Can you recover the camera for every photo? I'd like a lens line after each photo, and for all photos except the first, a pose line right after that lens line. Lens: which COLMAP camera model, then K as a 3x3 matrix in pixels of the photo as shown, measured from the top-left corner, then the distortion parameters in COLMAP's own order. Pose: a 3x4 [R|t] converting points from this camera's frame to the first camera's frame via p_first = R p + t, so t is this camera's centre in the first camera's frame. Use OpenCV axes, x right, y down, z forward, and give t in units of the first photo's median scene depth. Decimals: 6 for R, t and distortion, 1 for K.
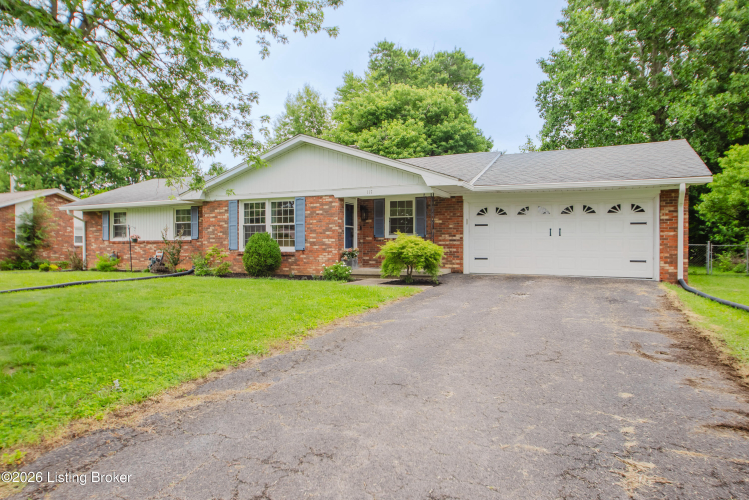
lens RADIAL K [[505.3, 0, 368.6], [0, 505.3, 251.9], [0, 0, 1]] dist [-0.024644, 0.004445]
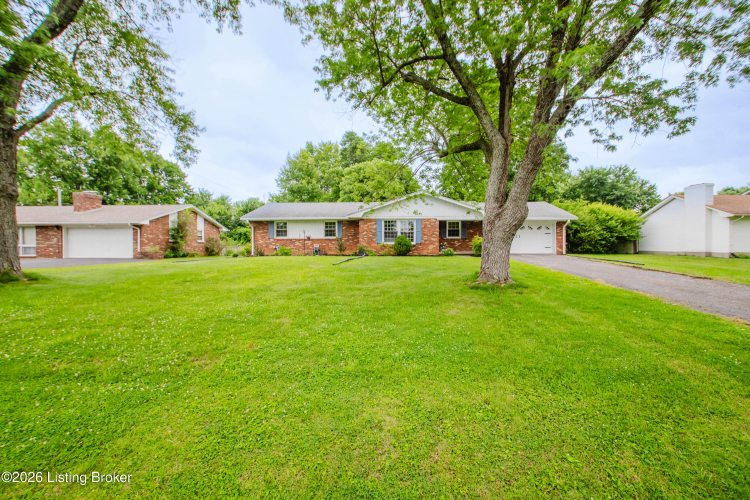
lens RADIAL K [[304.1, 0, 378.7], [0, 304.1, 250.5], [0, 0, 1]] dist [-0.004086, -0.000521]
pose [[0.926018, -0.004288, 0.377456, -0.730411], [0.003472, 0.999990, 0.002841, 0.020621], [-0.377464, -0.001320, 0.926023, -0.128465]]
